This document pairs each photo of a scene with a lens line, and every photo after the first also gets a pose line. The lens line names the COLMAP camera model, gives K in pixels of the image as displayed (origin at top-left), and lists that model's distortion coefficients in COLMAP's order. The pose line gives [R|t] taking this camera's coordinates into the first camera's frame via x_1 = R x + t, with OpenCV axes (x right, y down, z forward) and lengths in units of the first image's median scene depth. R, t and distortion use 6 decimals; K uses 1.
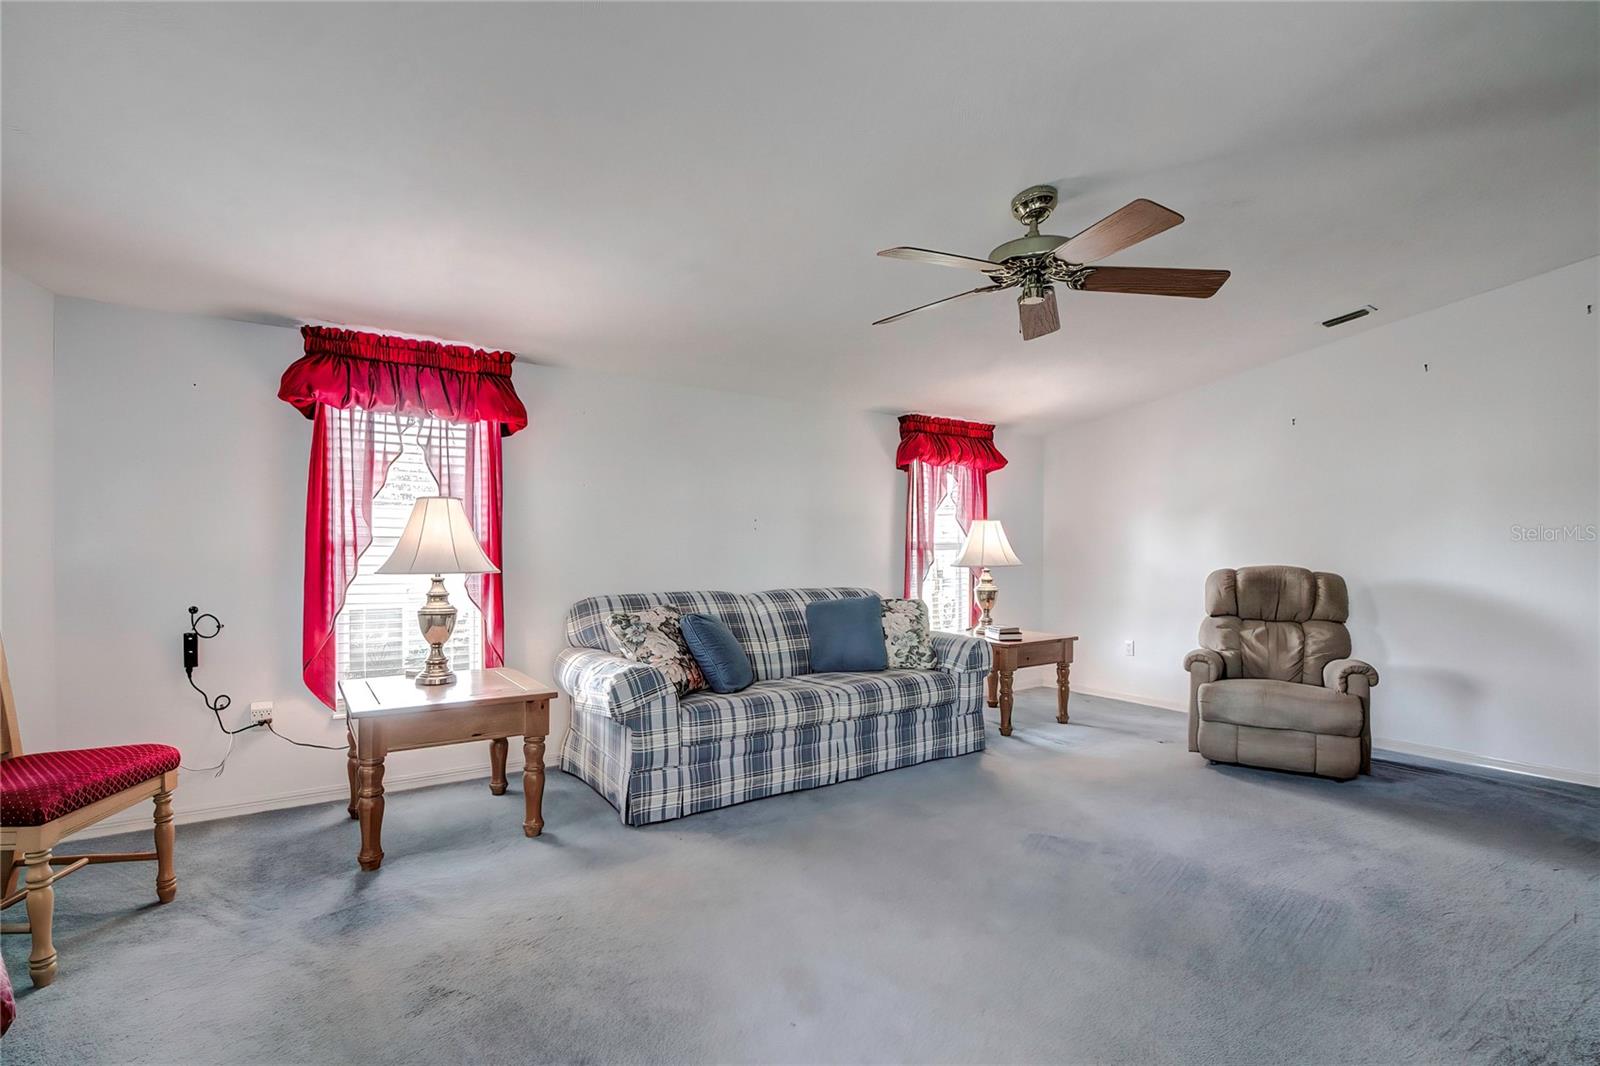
lens RADIAL K [[674.3, 0, 772.4], [0, 674.3, 544.7], [0, 0, 1]] dist [-0.012592, 0.000068]
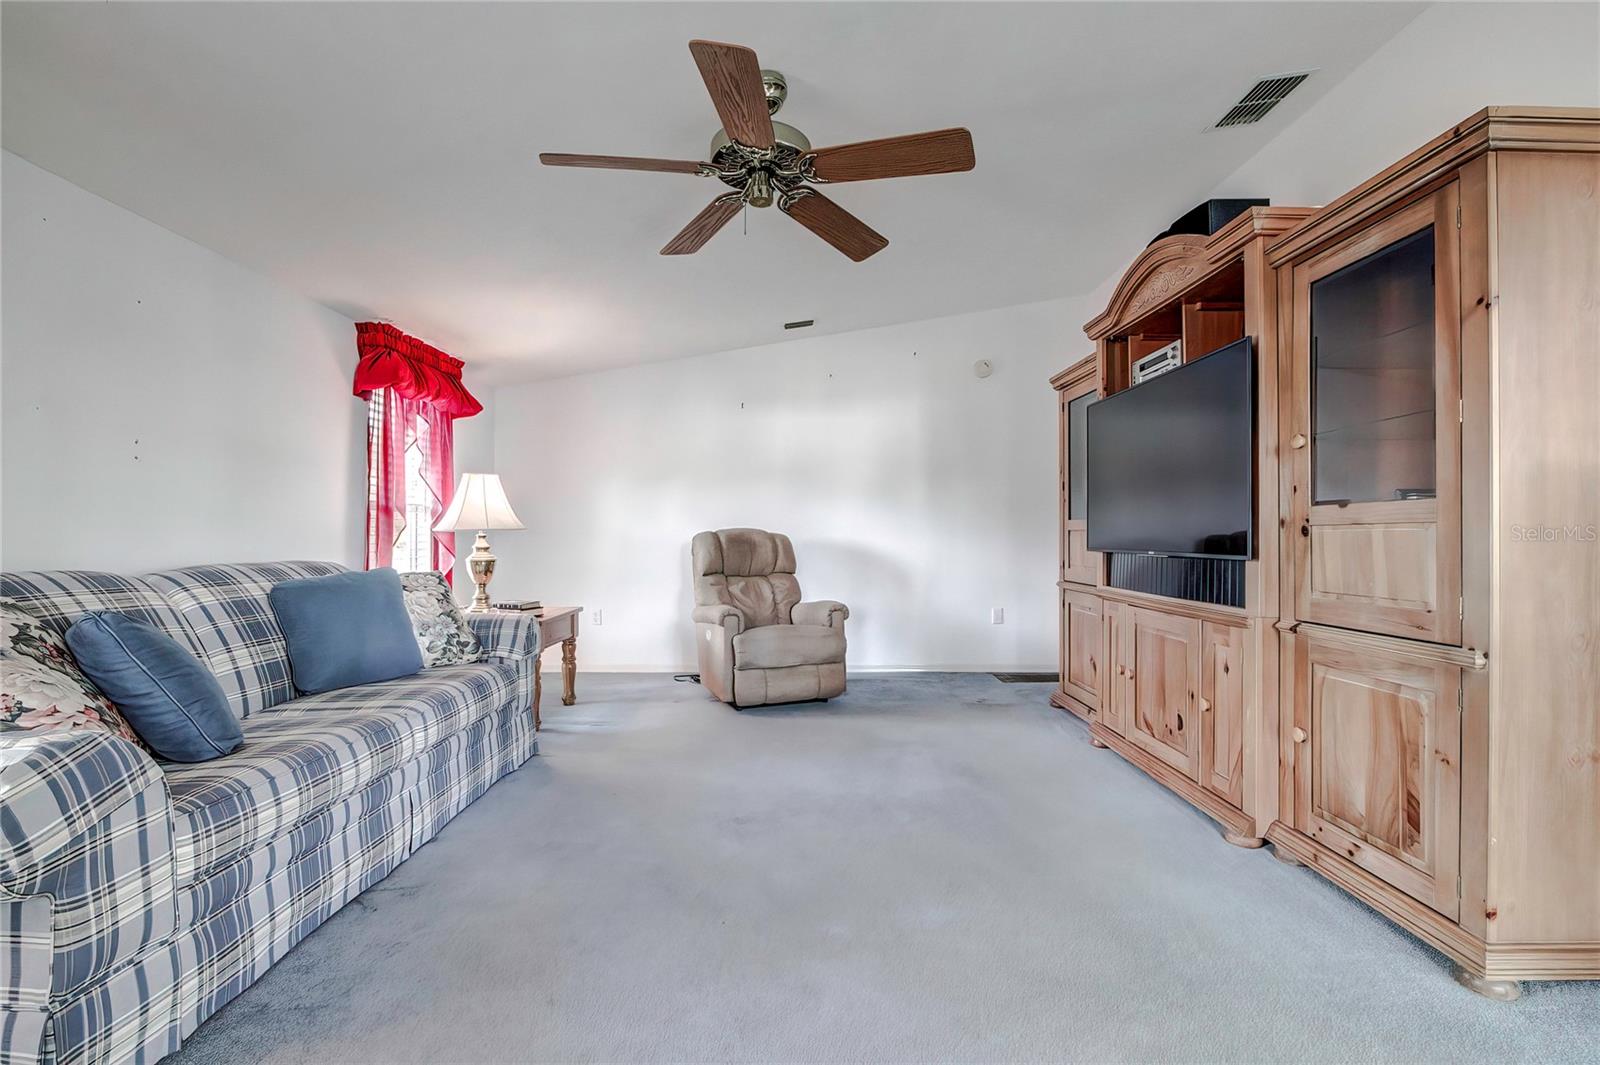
lens RADIAL K [[699.2, 0, 744.1], [0, 699.2, 526.9], [0, 0, 1]] dist [-0.011587, 0.000217]
pose [[0.587200, 0.009059, 0.809391, -0.223299], [-0.004958, 0.999959, -0.007594, 0.040520], [-0.809427, 0.000446, 0.587221, 0.315037]]
